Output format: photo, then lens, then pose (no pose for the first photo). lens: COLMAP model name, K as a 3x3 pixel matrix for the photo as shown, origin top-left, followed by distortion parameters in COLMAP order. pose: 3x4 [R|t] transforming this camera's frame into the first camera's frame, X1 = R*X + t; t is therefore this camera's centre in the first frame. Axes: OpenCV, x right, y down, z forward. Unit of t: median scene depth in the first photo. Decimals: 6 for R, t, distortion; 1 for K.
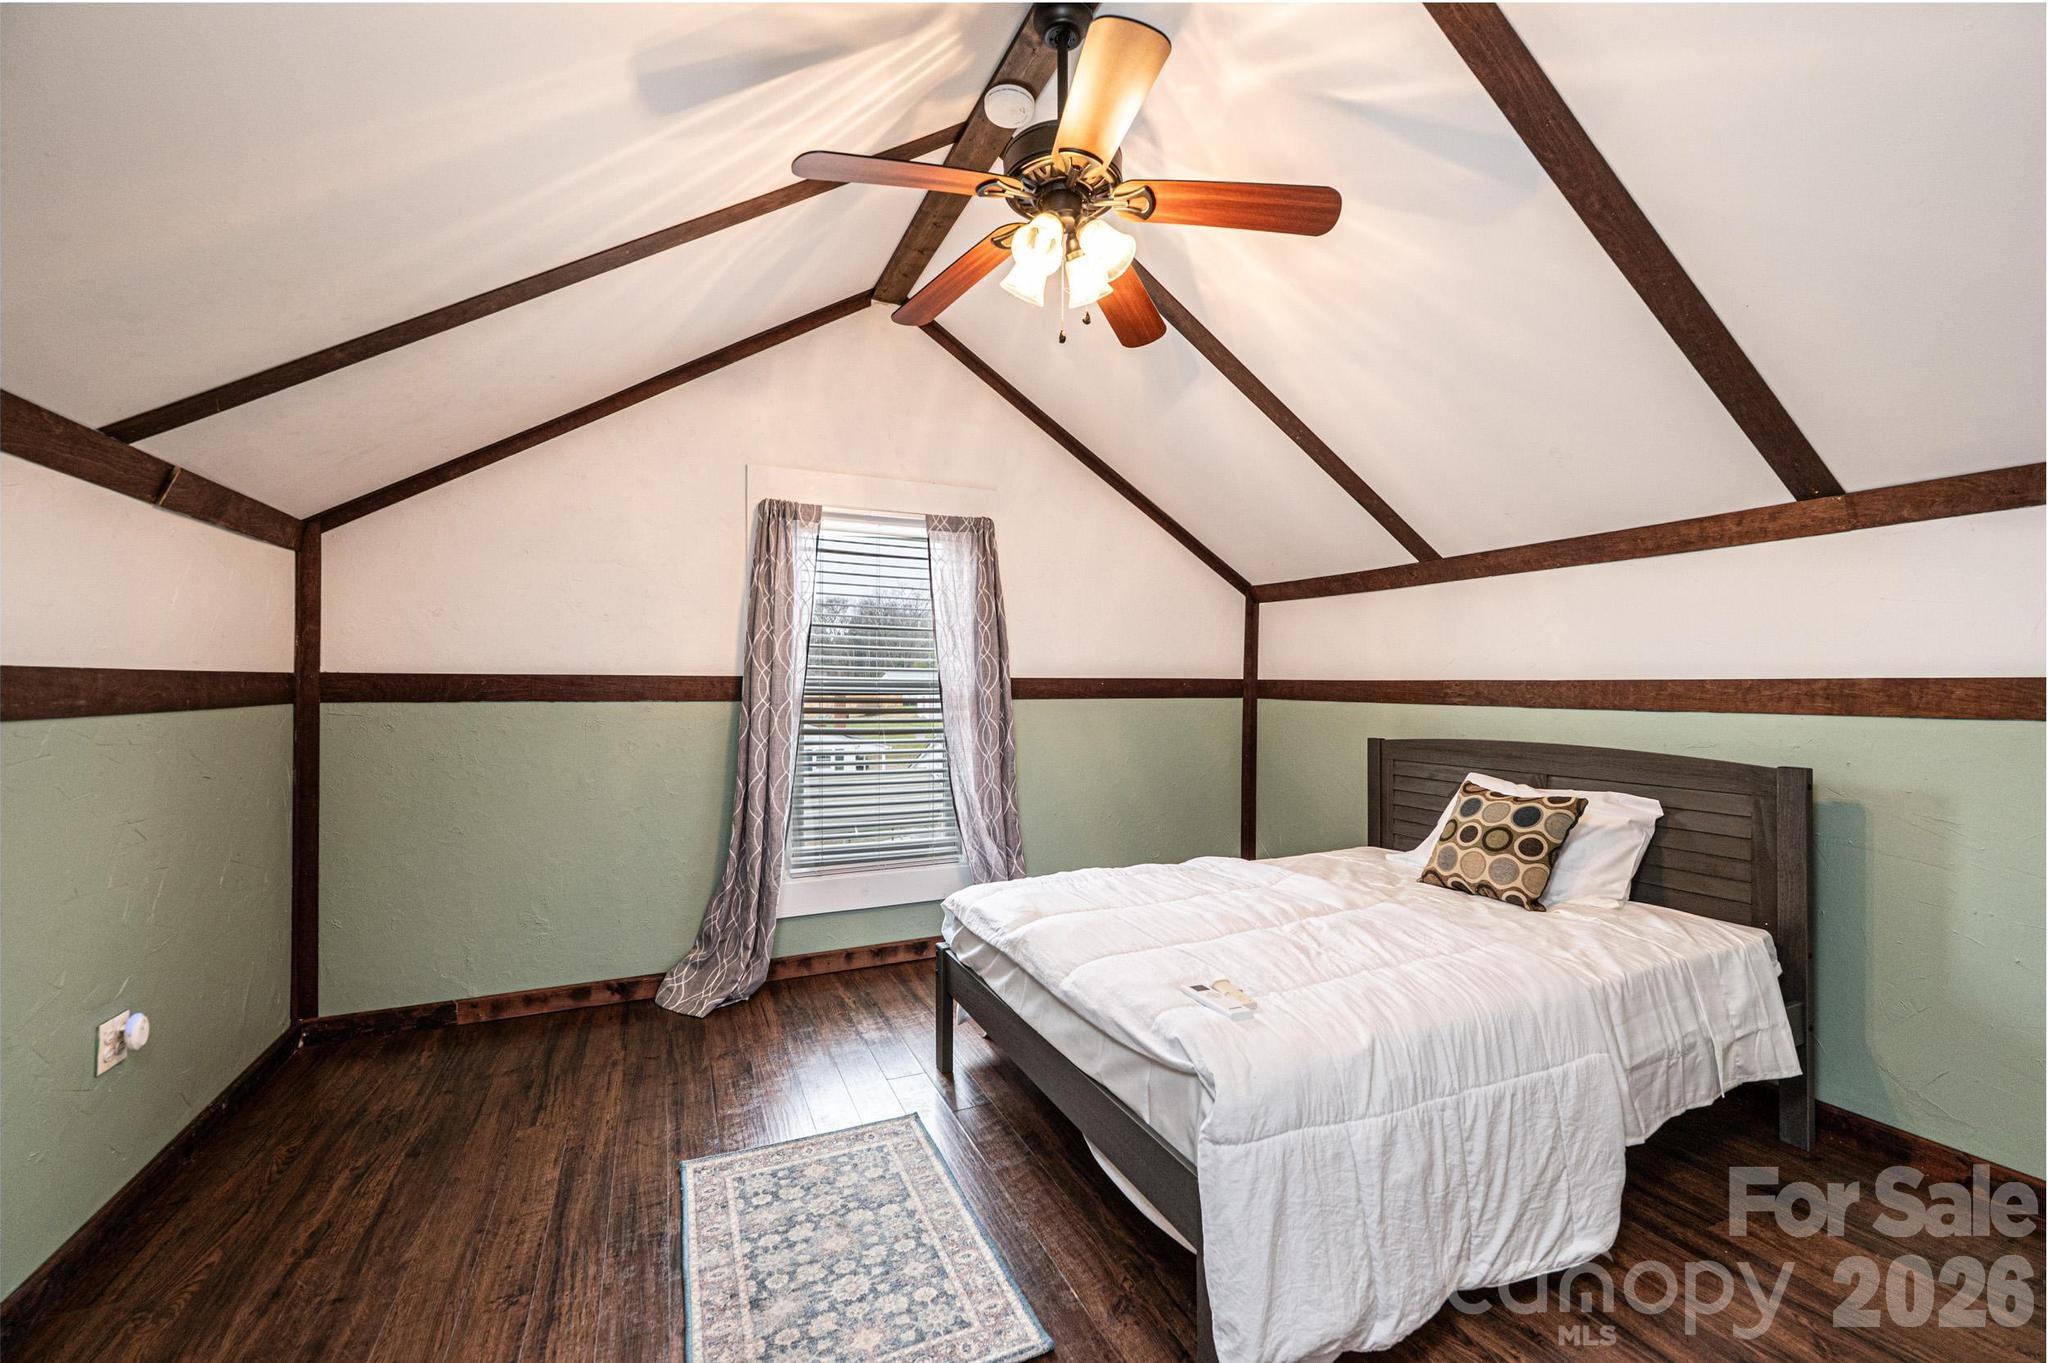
lens RADIAL K [[810.9, 0, 1021.9], [0, 810.9, 688.6], [0, 0, 1]] dist [0.000113, 0.000066]
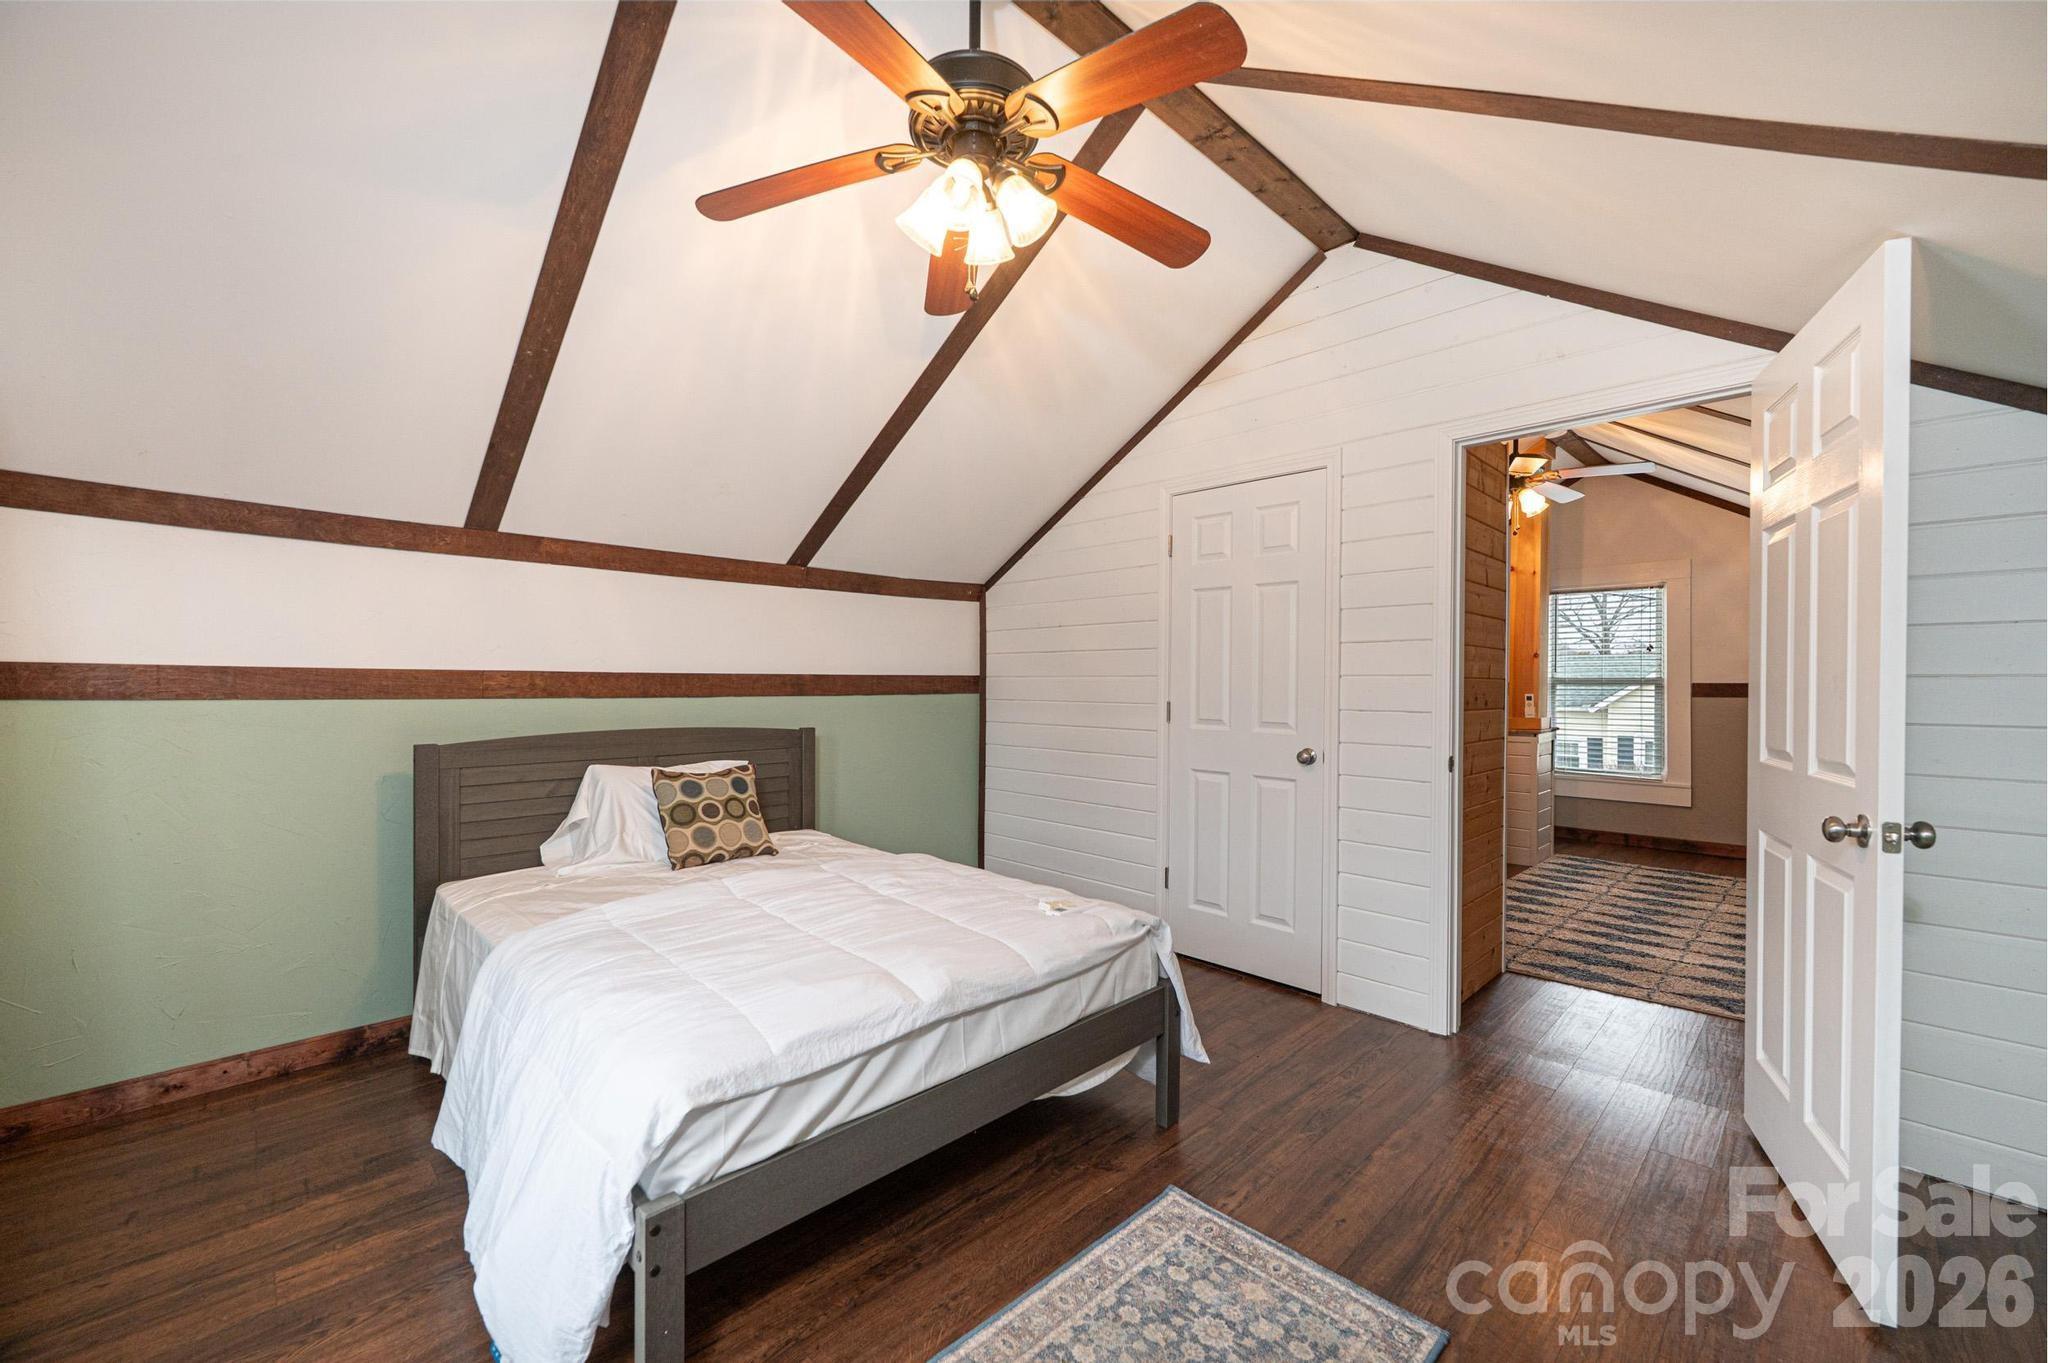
lens RADIAL K [[810.9, 0, 1020.3], [0, 810.9, 680.1], [0, 0, 1]] dist [0.000113, 0.000066]
pose [[-0.341730, -0.001771, 0.939796, -0.943994], [-0.003597, 0.999993, 0.000576, -0.004653], [-0.939791, -0.003183, -0.341734, 1.433619]]
